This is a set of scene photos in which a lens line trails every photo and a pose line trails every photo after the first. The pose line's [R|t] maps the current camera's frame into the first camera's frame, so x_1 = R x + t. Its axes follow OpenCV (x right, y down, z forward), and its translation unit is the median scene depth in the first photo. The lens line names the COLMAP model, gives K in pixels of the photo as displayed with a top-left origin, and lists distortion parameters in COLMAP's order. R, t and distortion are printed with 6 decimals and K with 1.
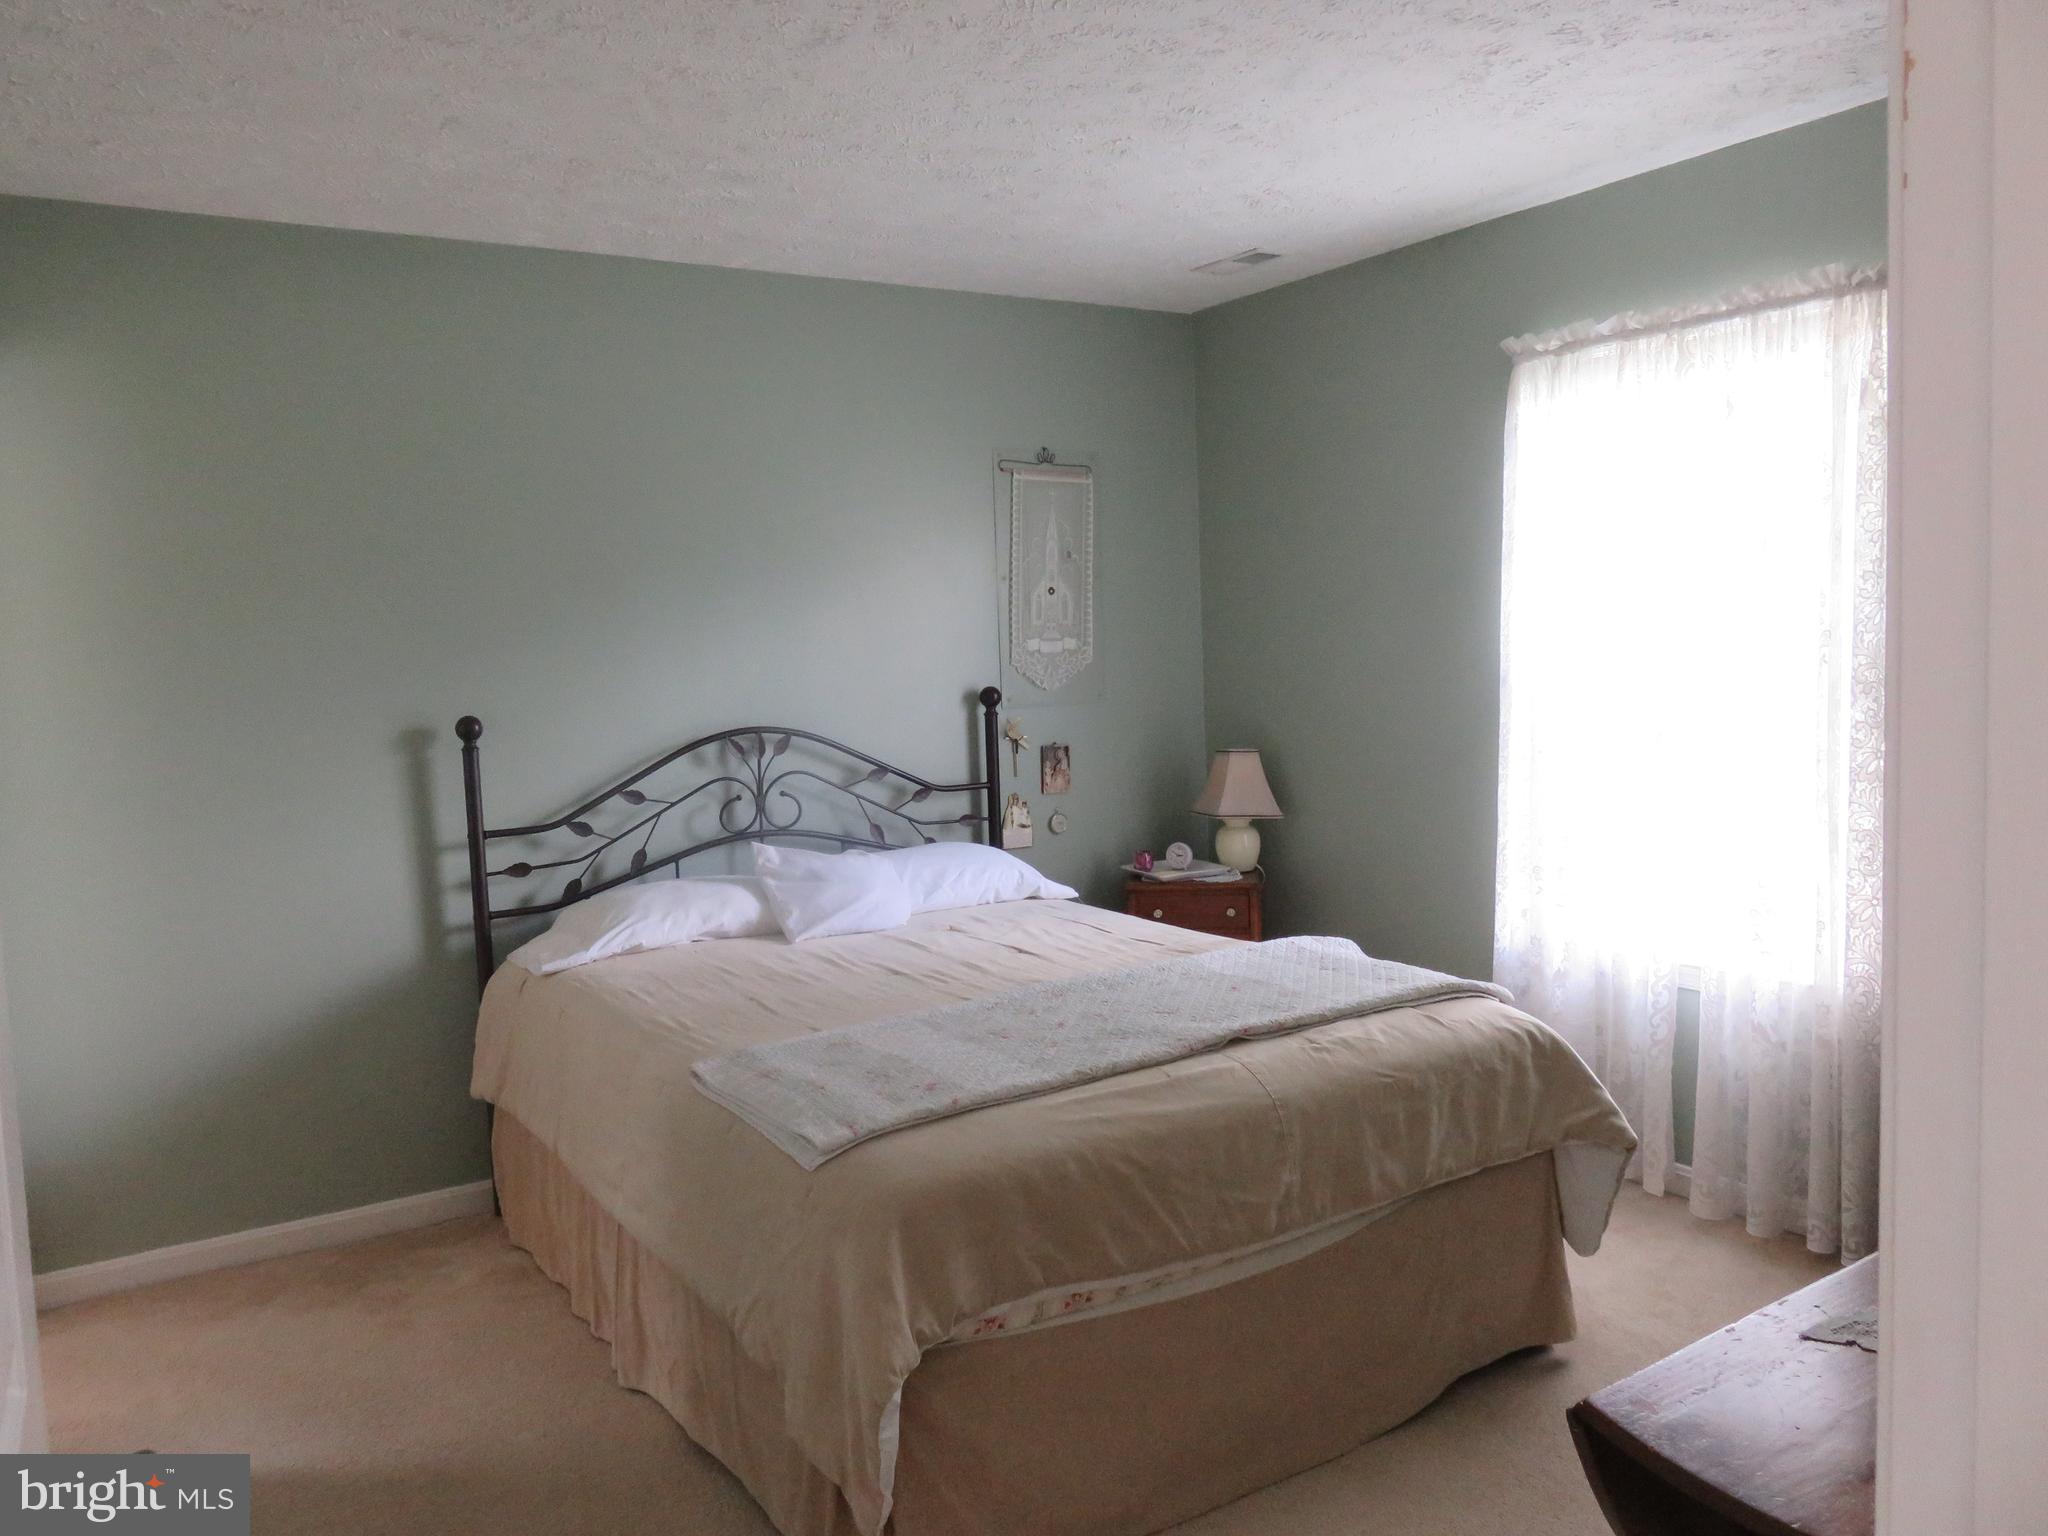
lens RADIAL K [[1501.8, 0, 1024.0], [0, 1501.8, 768.0], [0, 0, 1]] dist [0.002181, 0.000274]
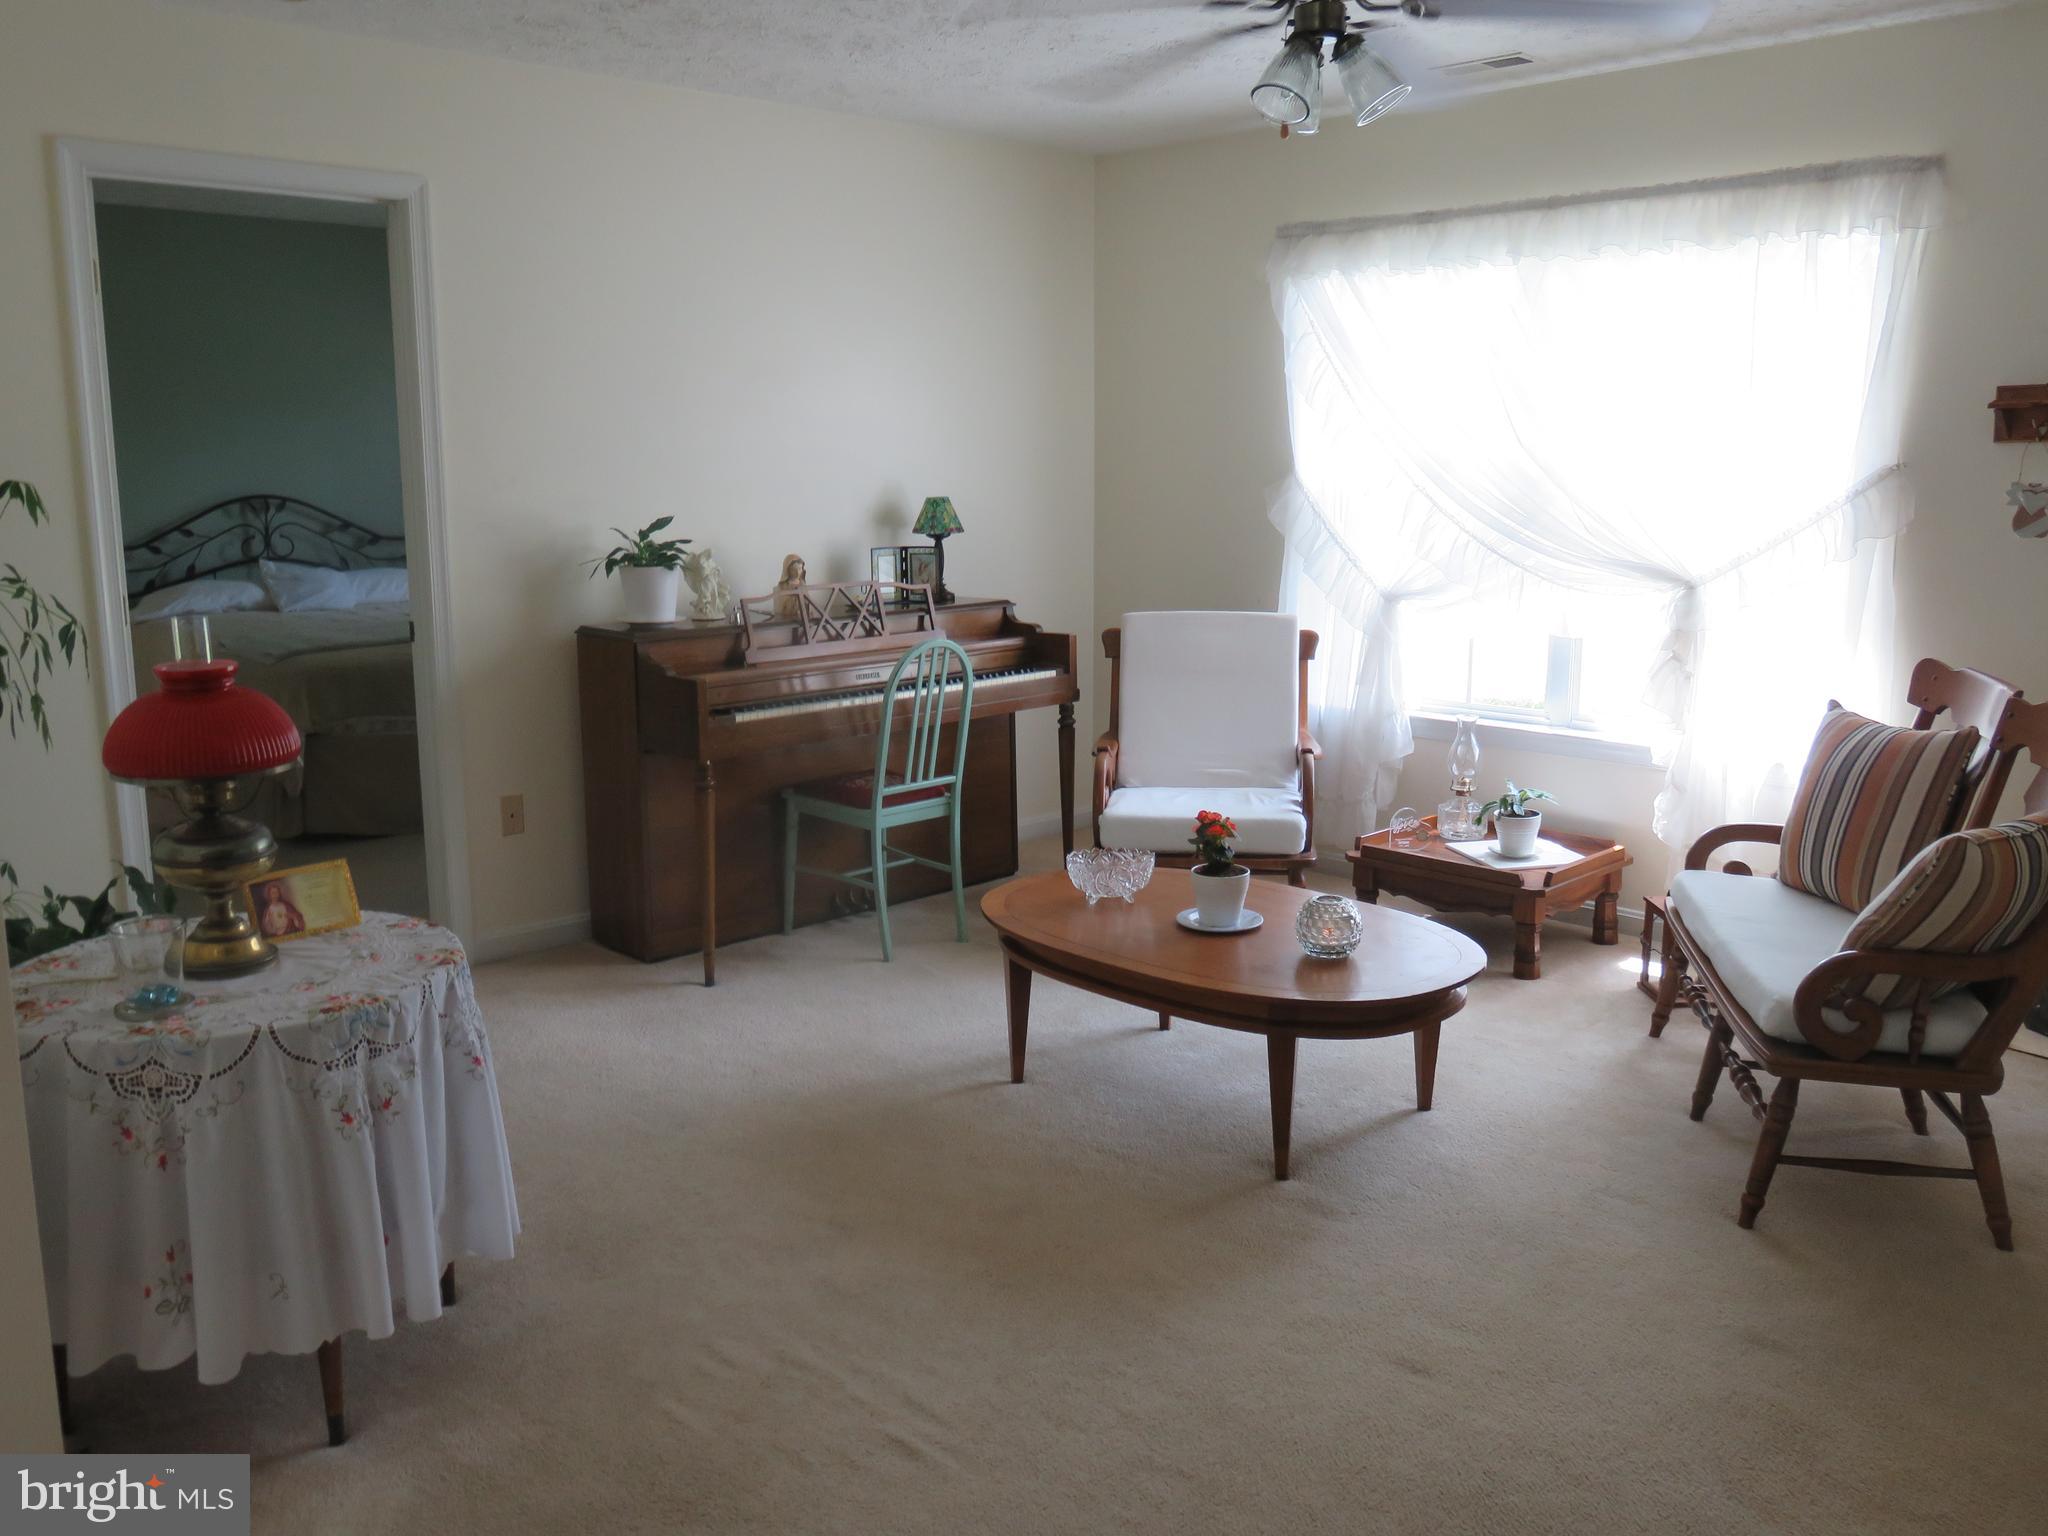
lens RADIAL K [[1702.3, 0, 1023.4], [0, 1702.3, 758.3], [0, 0, 1]] dist [-0.035042, 0.013380]
pose [[0.977870, 0.001630, 0.209208, 0.261610], [-0.020753, 0.995794, 0.089244, 0.081054], [-0.208183, -0.091611, 0.973790, -1.059167]]
